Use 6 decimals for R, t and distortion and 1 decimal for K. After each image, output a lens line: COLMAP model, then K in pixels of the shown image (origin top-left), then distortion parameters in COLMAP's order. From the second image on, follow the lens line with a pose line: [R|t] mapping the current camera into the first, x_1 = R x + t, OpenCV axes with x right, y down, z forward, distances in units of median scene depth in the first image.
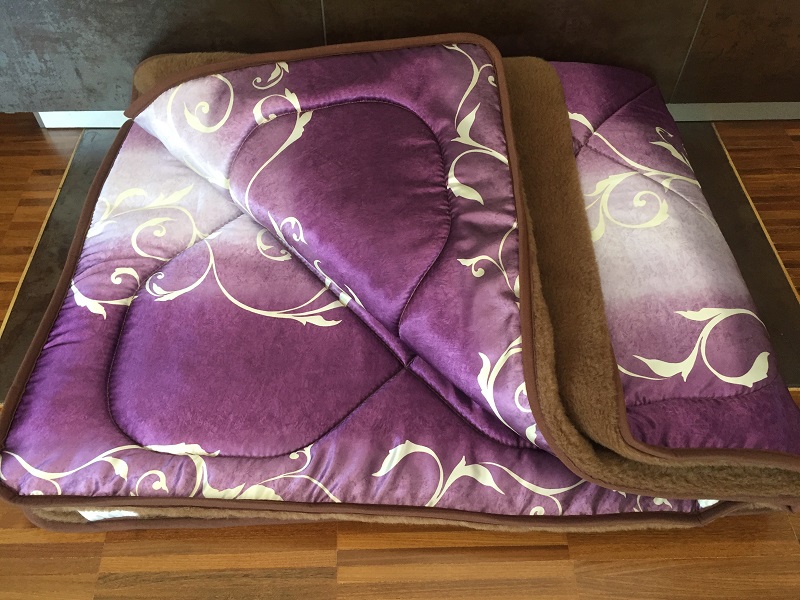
lens RADIAL K [[693.3, 0, 401.6], [0, 693.3, 297.2], [0, 0, 1]] dist [0.090027, -0.137437]
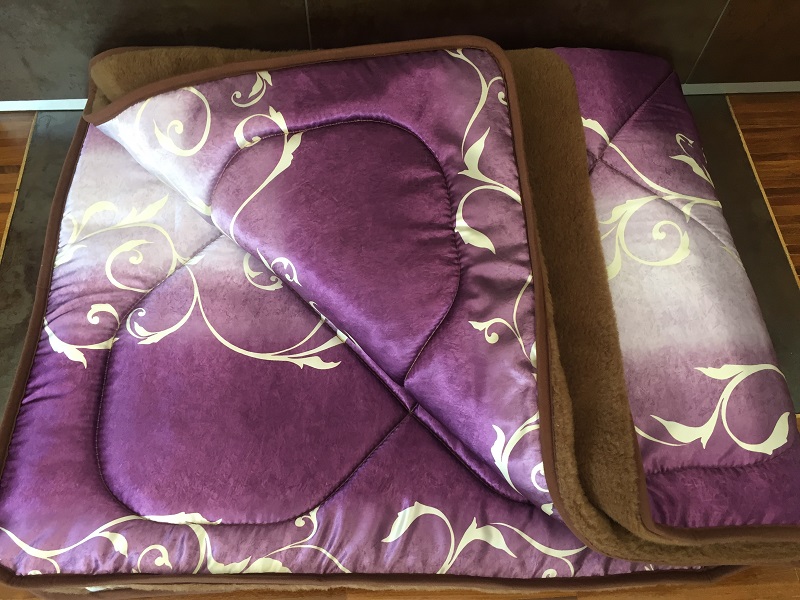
lens RADIAL K [[693.3, 0, 402.5], [0, 693.3, 297.7], [0, 0, 1]] dist [0.090027, -0.137437]
pose [[0.998971, -0.020277, 0.040575, -0.039334], [0.012832, 0.984312, 0.175969, -0.216353], [-0.043507, -0.175267, 0.983559, 0.082892]]
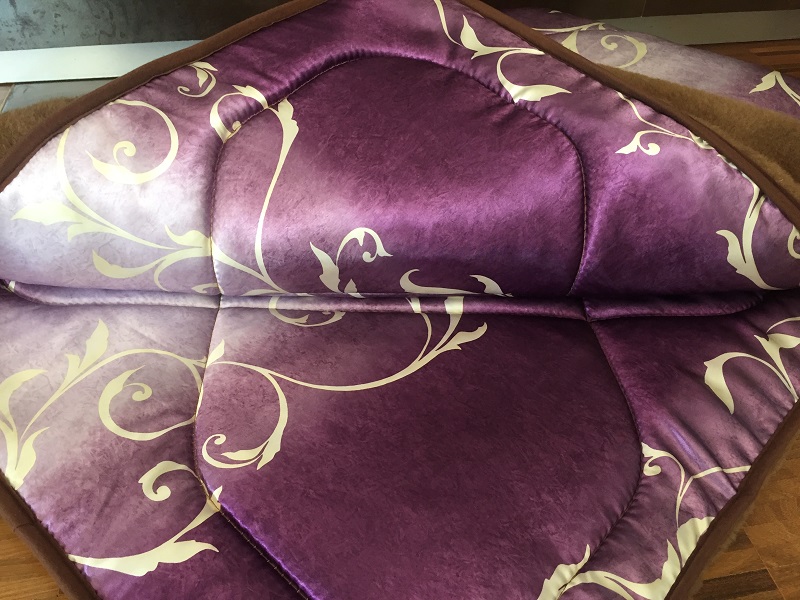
lens RADIAL K [[657.4, 0, 414.2], [0, 657.4, 284.1], [0, 0, 1]] dist [0.001909, -0.041024]
pose [[0.640684, -0.458503, 0.615873, -0.530216], [0.568361, 0.822509, 0.021082, -0.056379], [-0.516227, 0.336531, 0.787563, 0.485810]]
